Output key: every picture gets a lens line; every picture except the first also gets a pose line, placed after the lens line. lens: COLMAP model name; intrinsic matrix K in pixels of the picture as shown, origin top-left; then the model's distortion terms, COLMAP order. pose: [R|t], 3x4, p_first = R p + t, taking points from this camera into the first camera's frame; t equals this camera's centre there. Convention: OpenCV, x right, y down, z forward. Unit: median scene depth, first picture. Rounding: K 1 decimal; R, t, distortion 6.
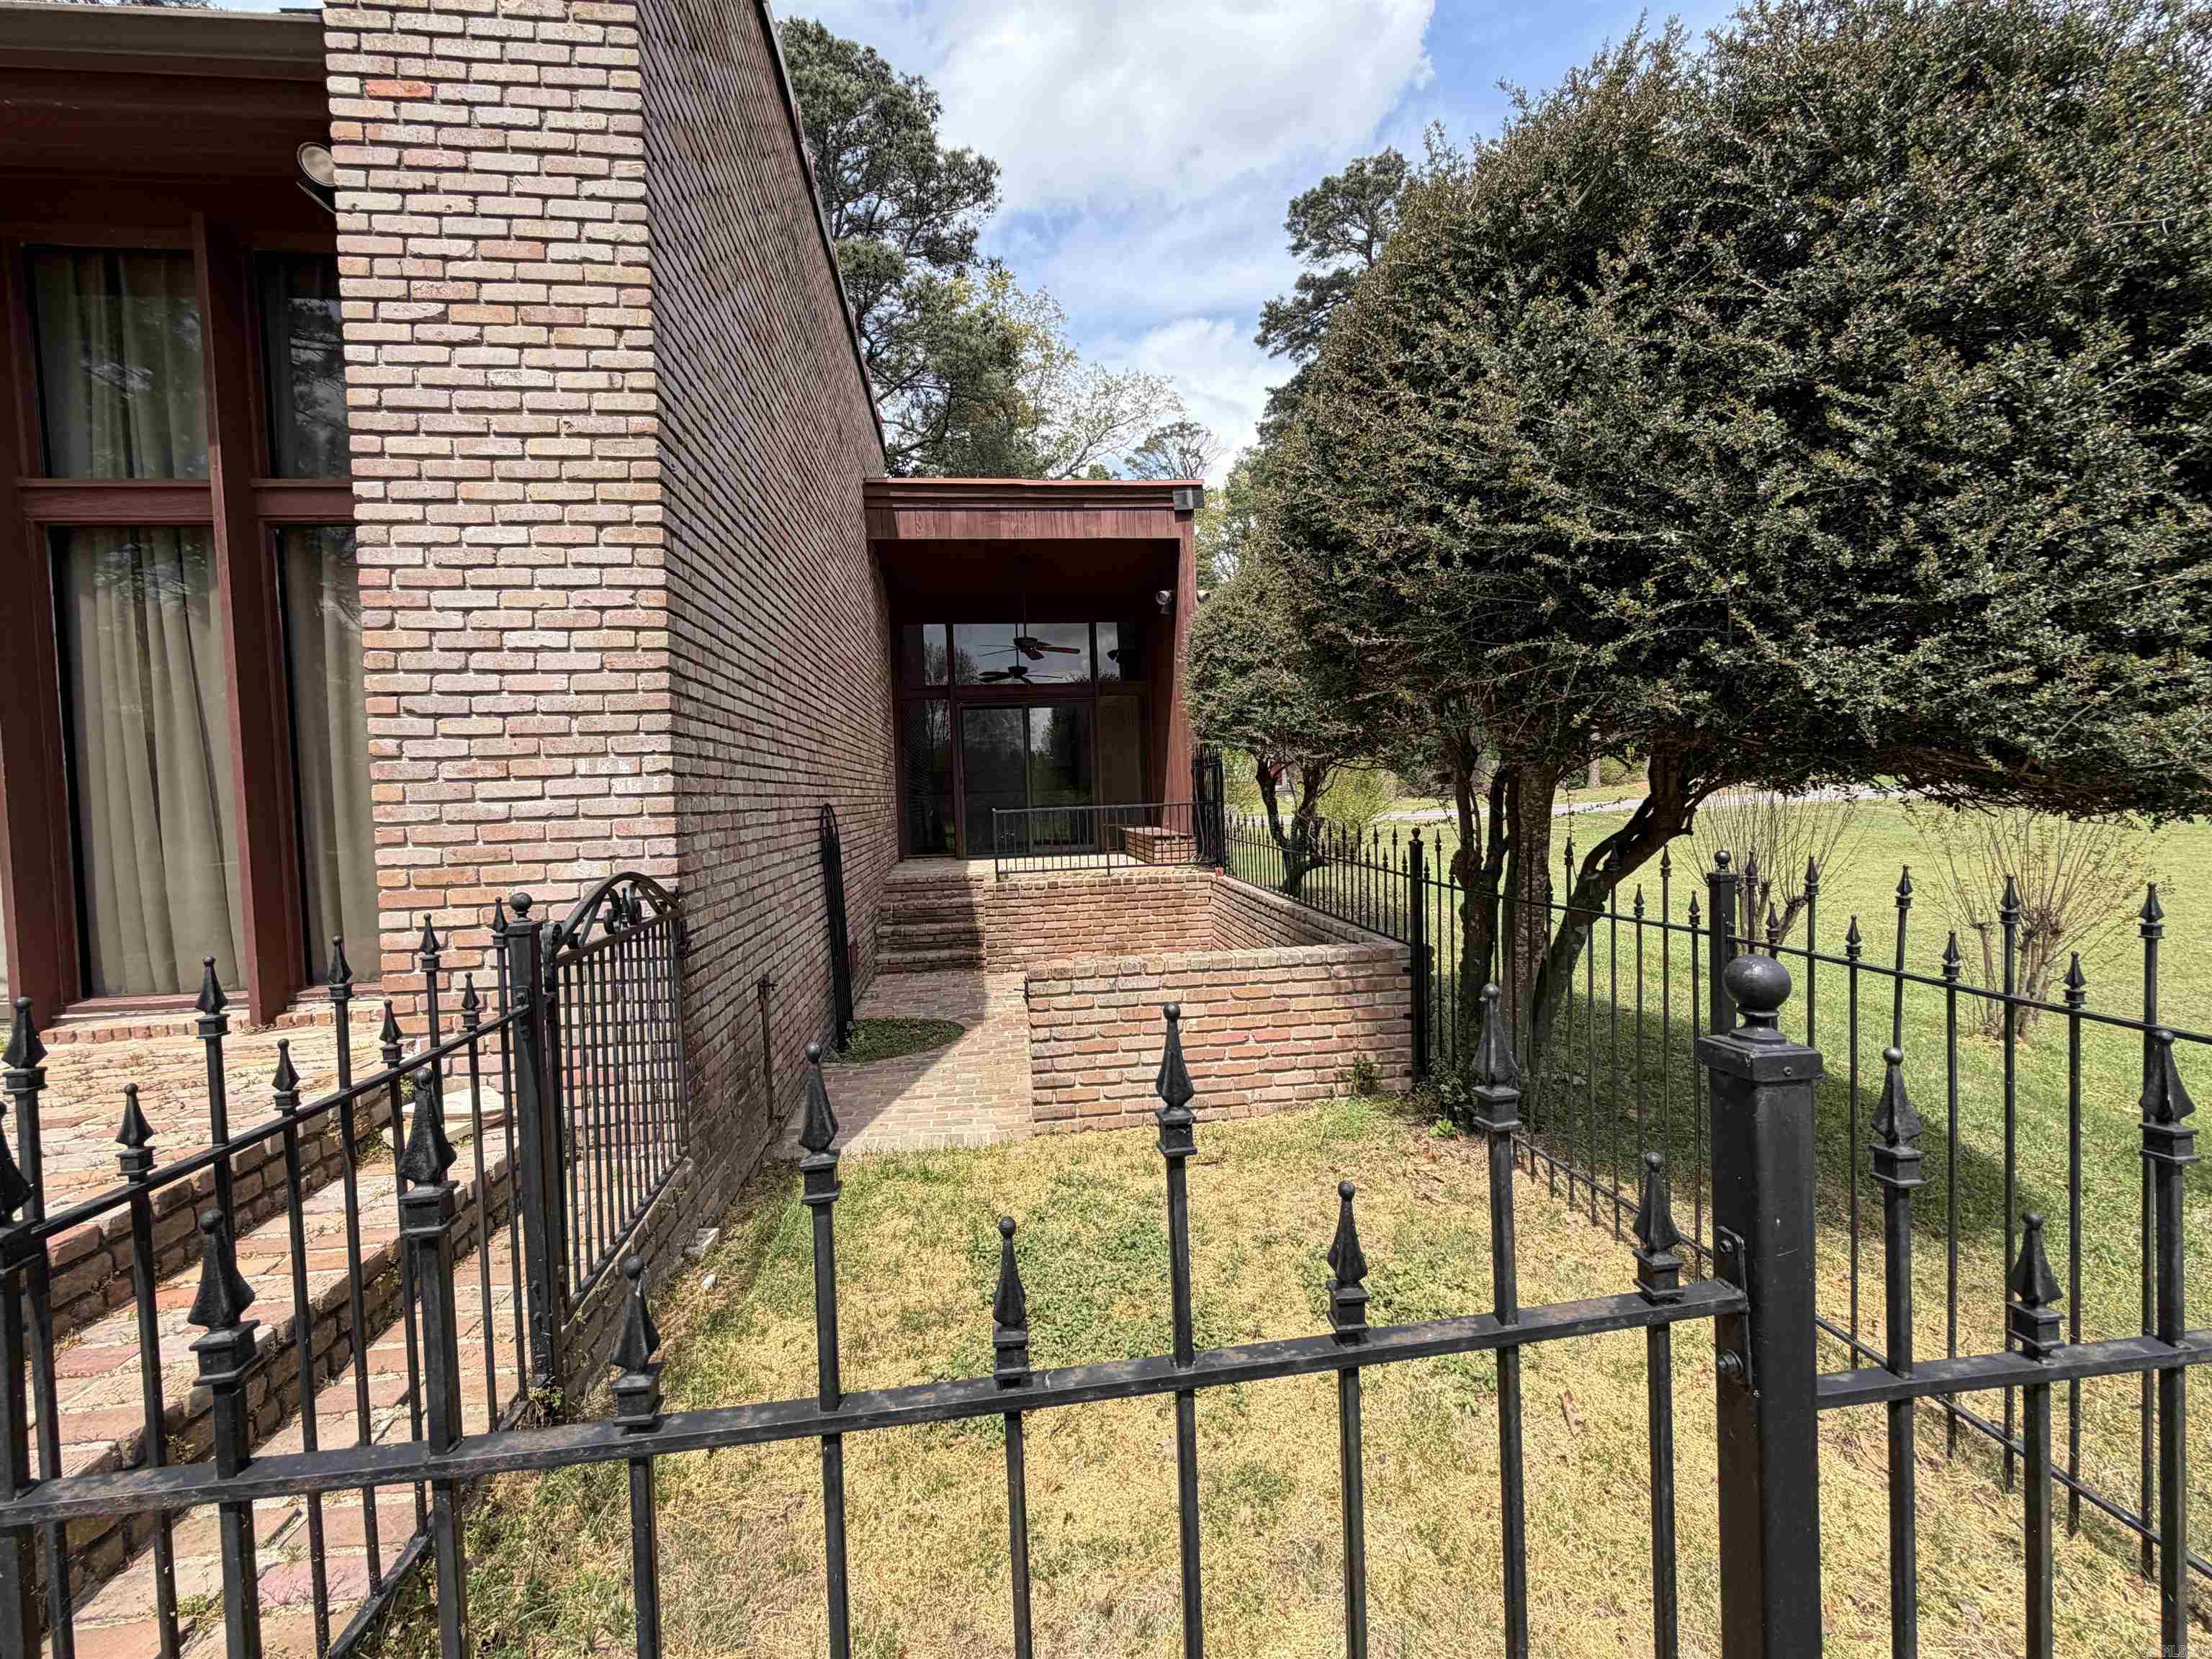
lens RADIAL K [[936.7, 0, 1103.5], [0, 936.7, 827.6], [0, 0, 1]] dist [-0.001151, -0.000874]
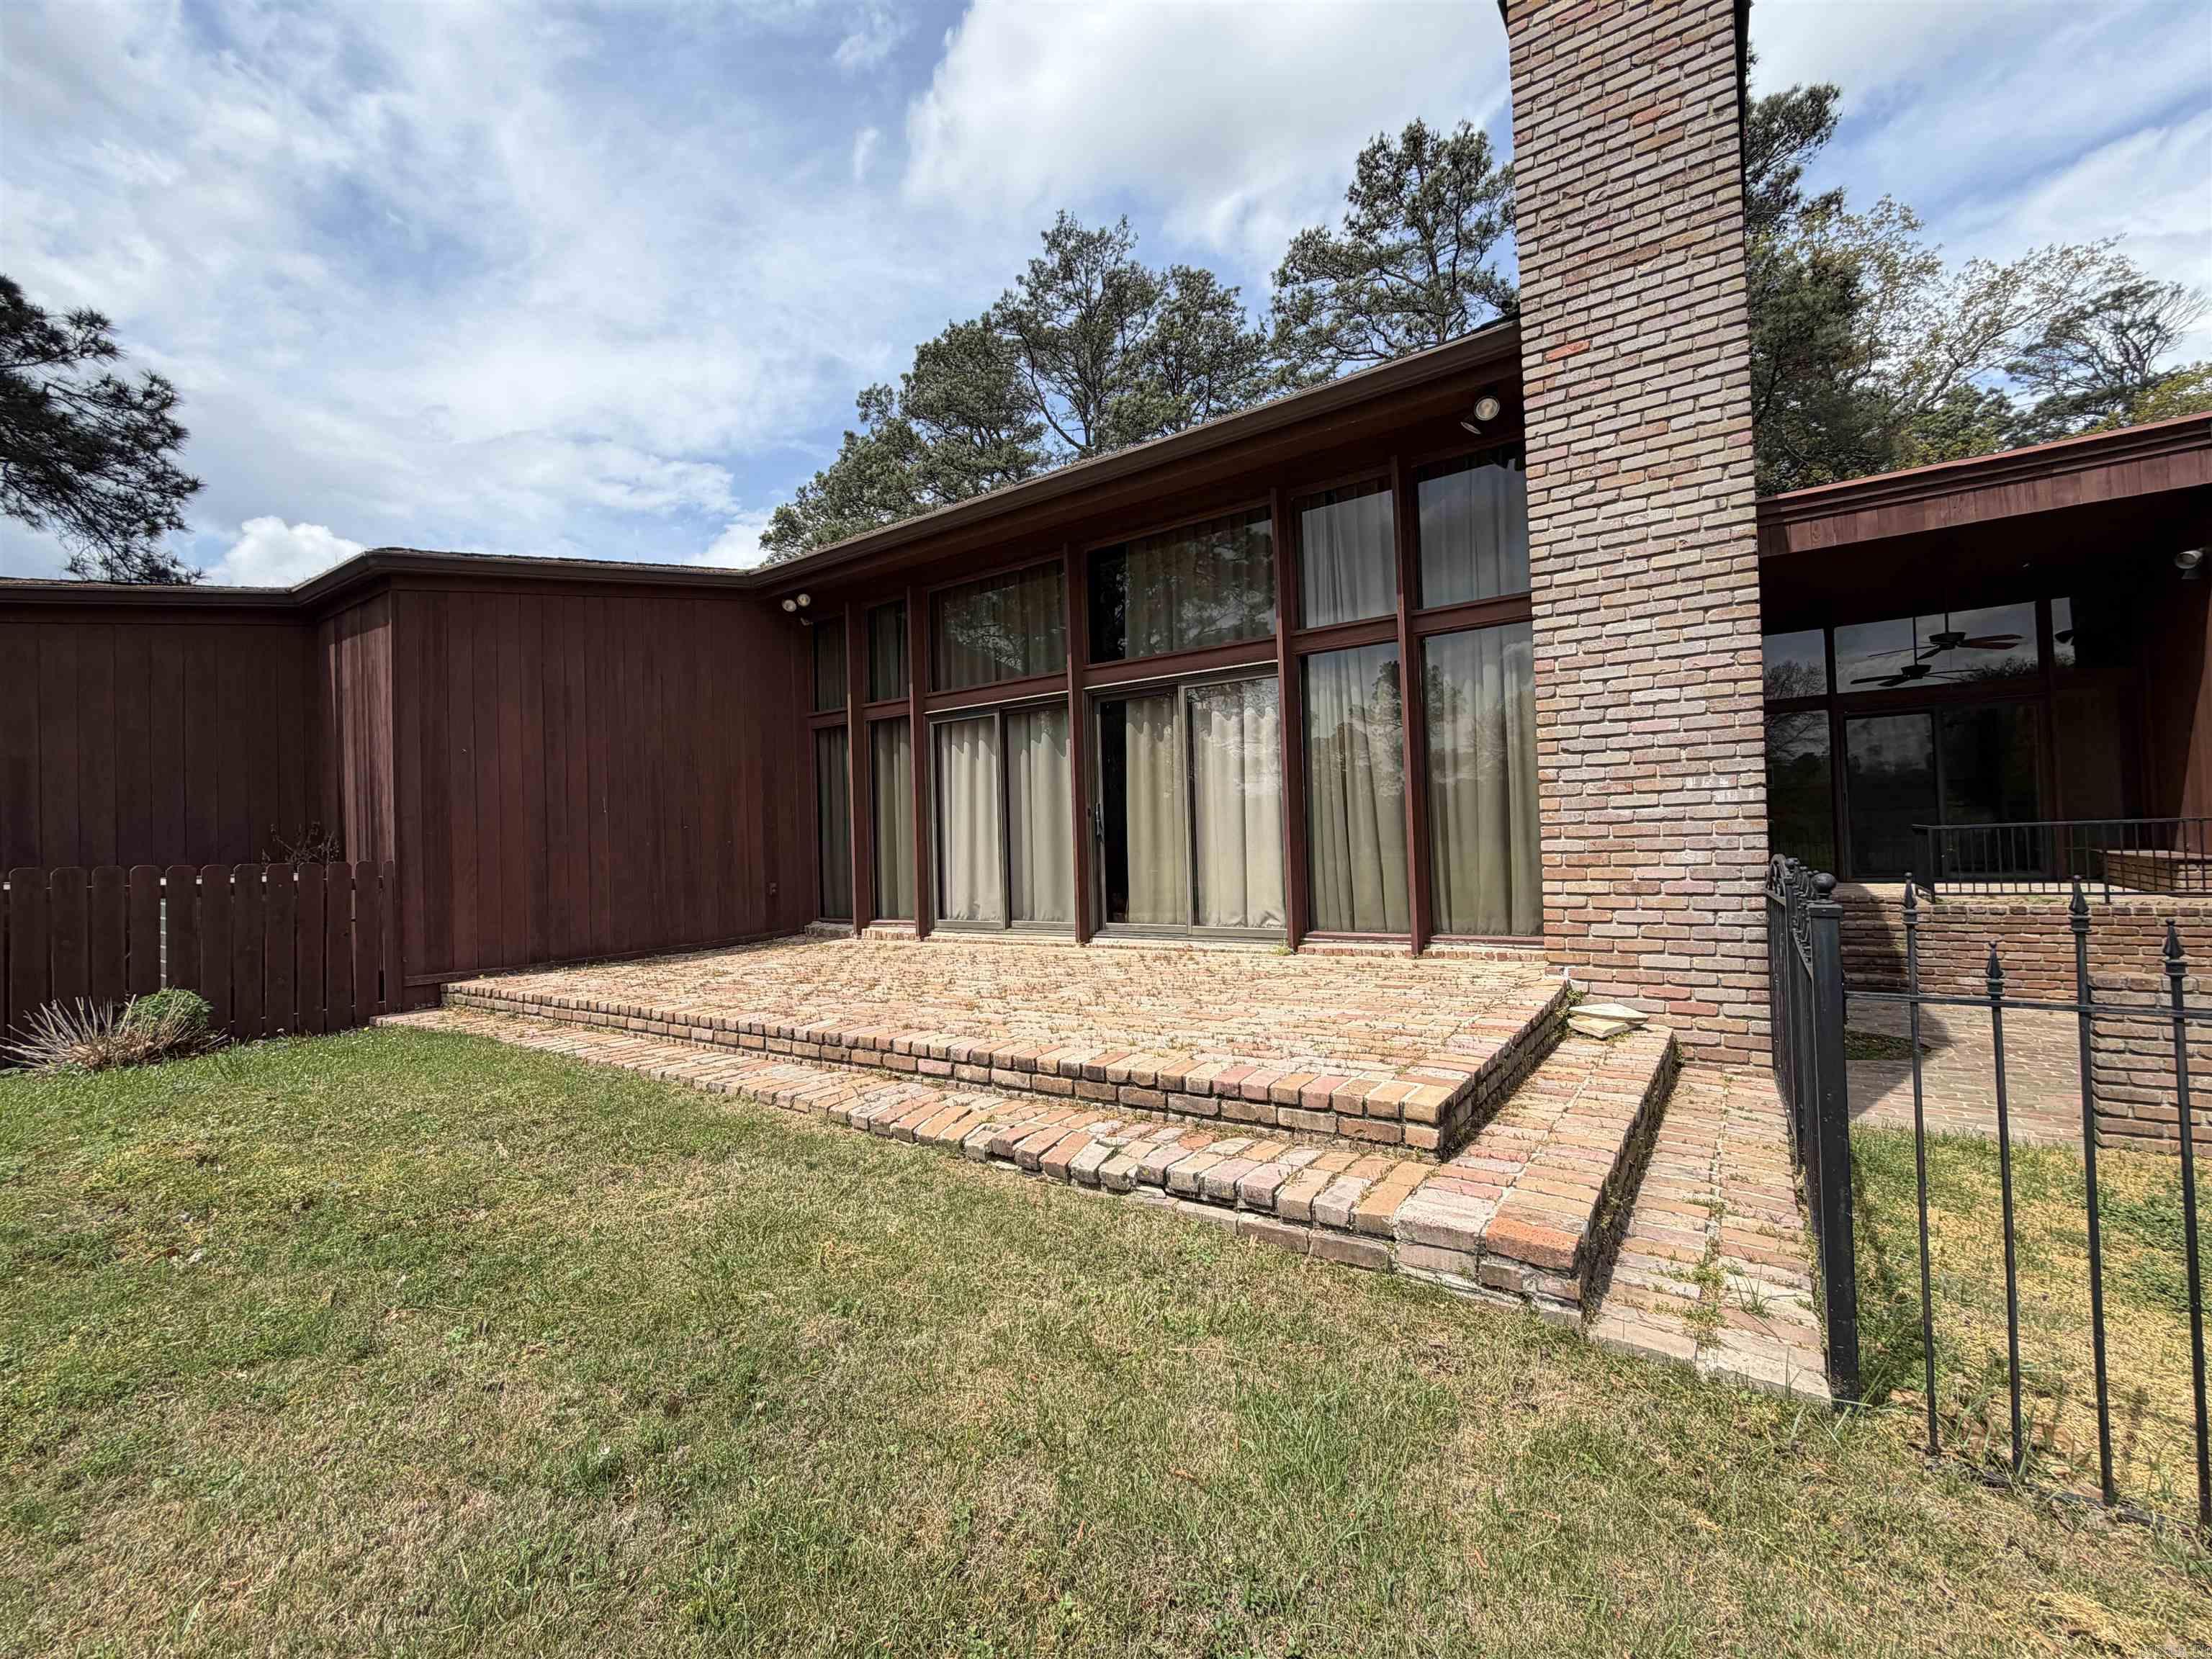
lens RADIAL K [[936.7, 0, 1103.5], [0, 936.7, 827.6], [0, 0, 1]] dist [-0.001151, -0.000874]
pose [[0.739887, -0.000042, -0.672731, -0.268499], [-0.018729, 0.999611, -0.020661, 0.046927], [0.672470, 0.027887, 0.739599, -0.625095]]
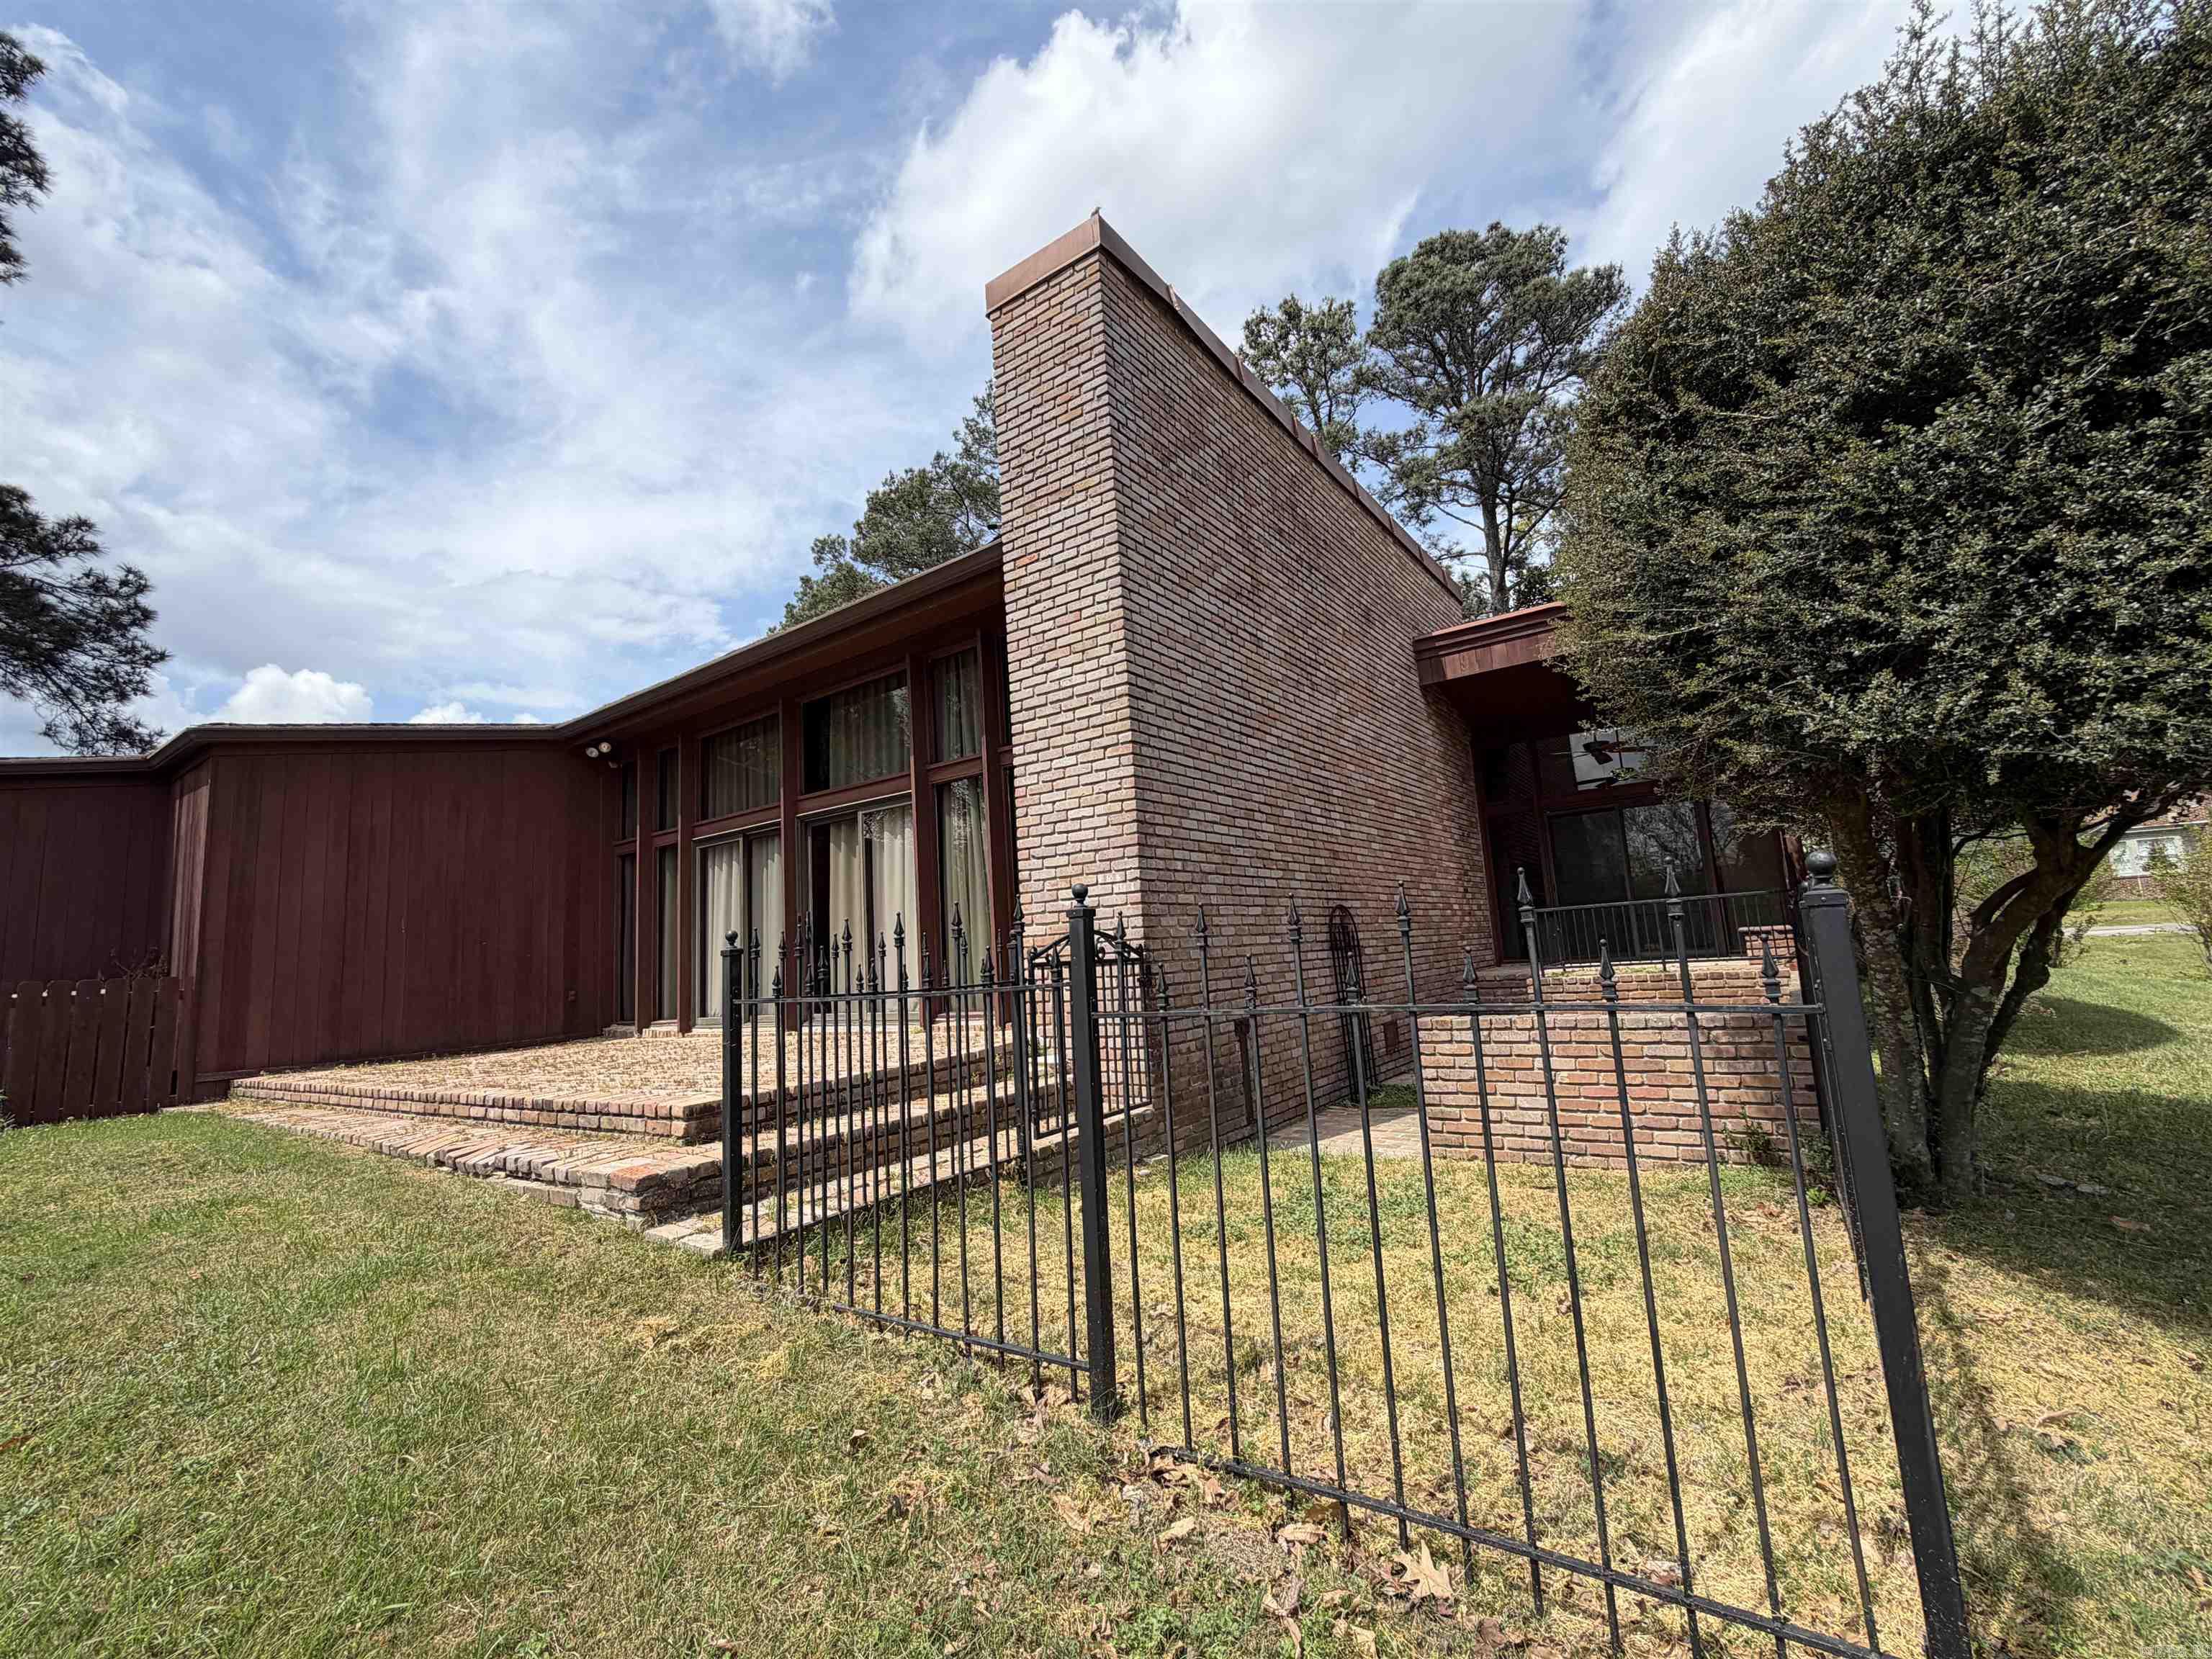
lens RADIAL K [[936.7, 0, 1103.5], [0, 936.7, 827.6], [0, 0, 1]] dist [-0.001151, -0.000874]
pose [[0.729049, -0.104764, -0.676396, 0.699394], [0.011424, 0.989942, -0.141014, 0.094292], [0.684366, 0.095079, 0.722913, -0.326965]]
